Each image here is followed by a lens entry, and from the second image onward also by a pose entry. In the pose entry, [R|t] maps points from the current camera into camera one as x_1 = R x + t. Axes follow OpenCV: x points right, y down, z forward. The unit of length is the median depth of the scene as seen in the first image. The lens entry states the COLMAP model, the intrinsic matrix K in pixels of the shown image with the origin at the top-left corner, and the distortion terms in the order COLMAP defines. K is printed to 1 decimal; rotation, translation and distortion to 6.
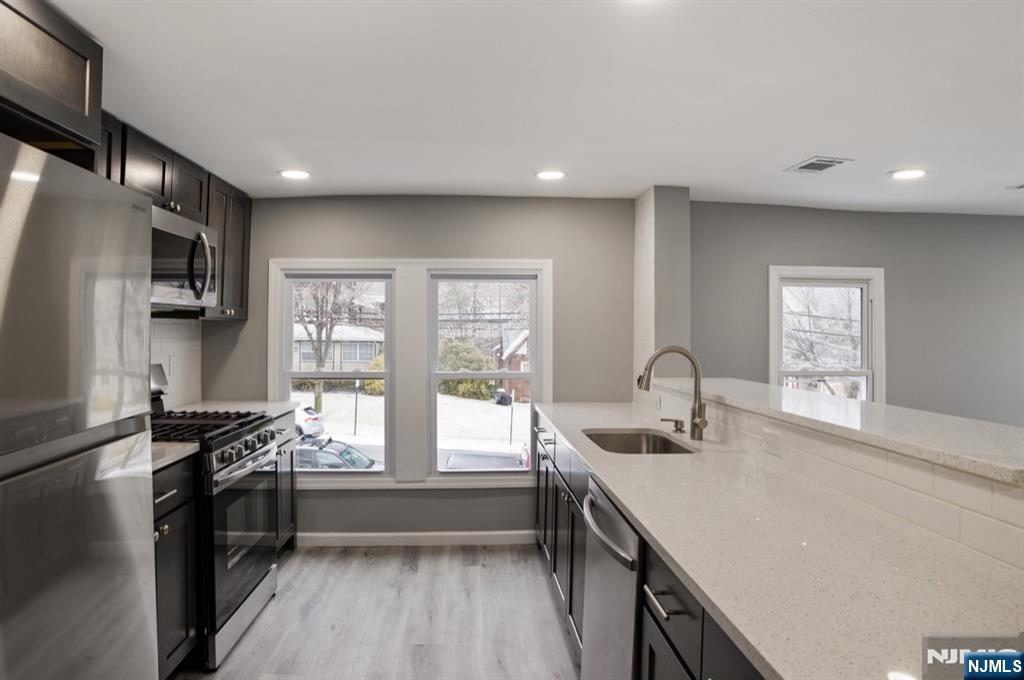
lens RADIAL K [[605.9, 0, 500.4], [0, 605.9, 341.9], [0, 0, 1]] dist [-0.076480, 0.001154]
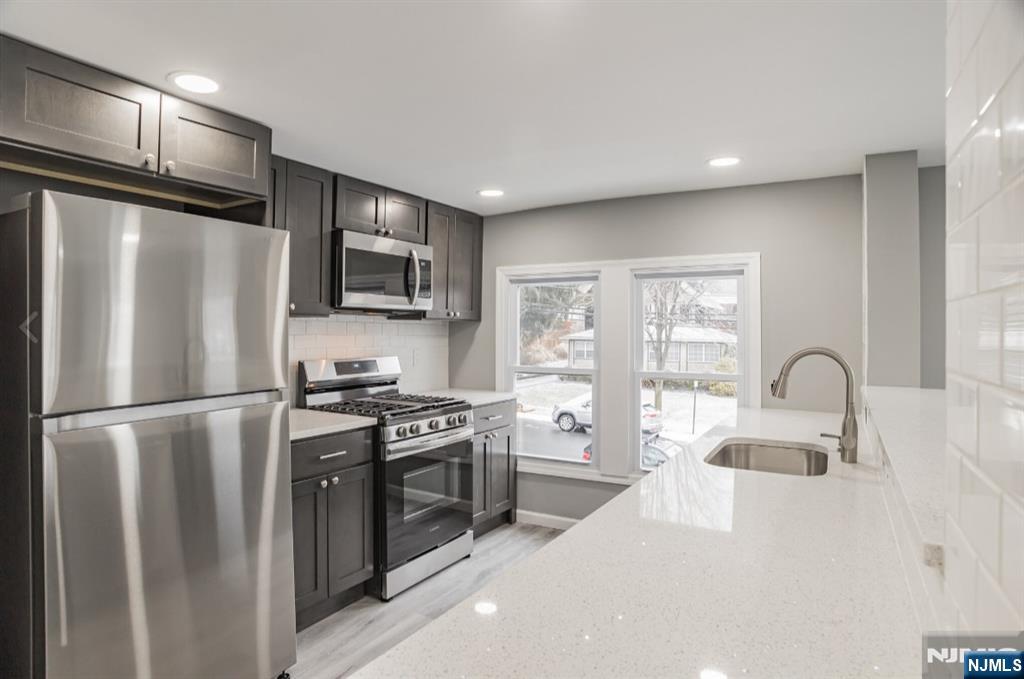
lens RADIAL K [[587.1, 0, 512.0], [0, 587.1, 339.5], [0, 0, 1]] dist [-0.114393, -0.000110]
pose [[0.837171, 0.007638, -0.546888, 0.255370], [-0.010735, 0.999939, -0.002467, 0.001905], [0.546836, 0.007936, 0.837202, 0.073820]]
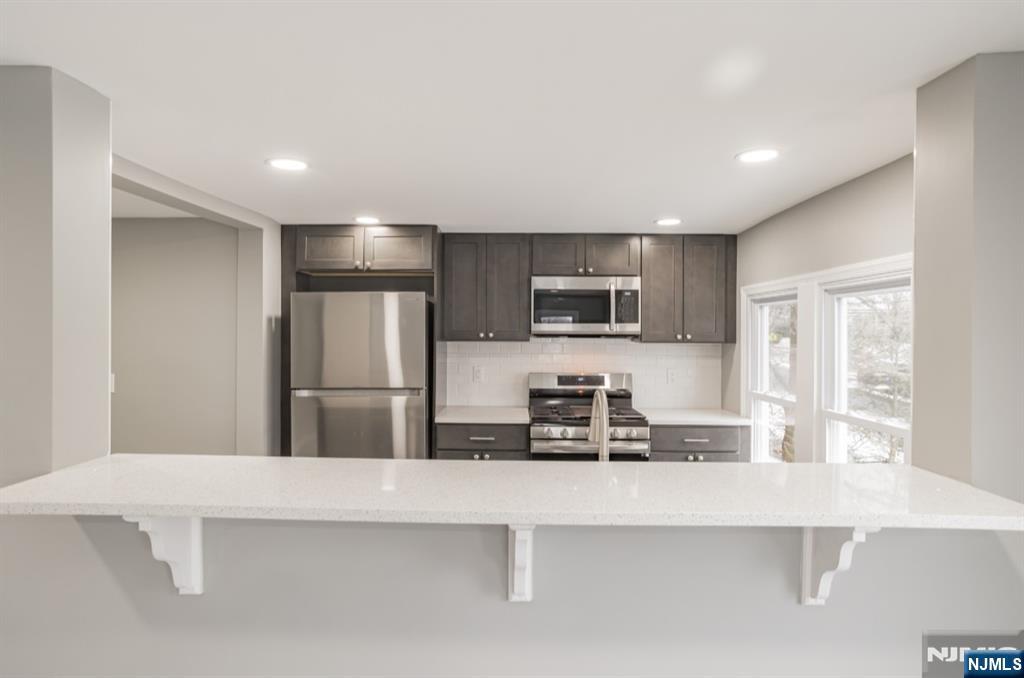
lens RADIAL K [[605.9, 0, 500.4], [0, 605.9, 340.9], [0, 0, 1]] dist [-0.076480, 0.001154]
pose [[-0.075637, 0.011634, -0.997068, 0.742727], [-0.023006, 0.999645, 0.013410, -0.044175], [0.996870, 0.023952, -0.075342, 0.642315]]
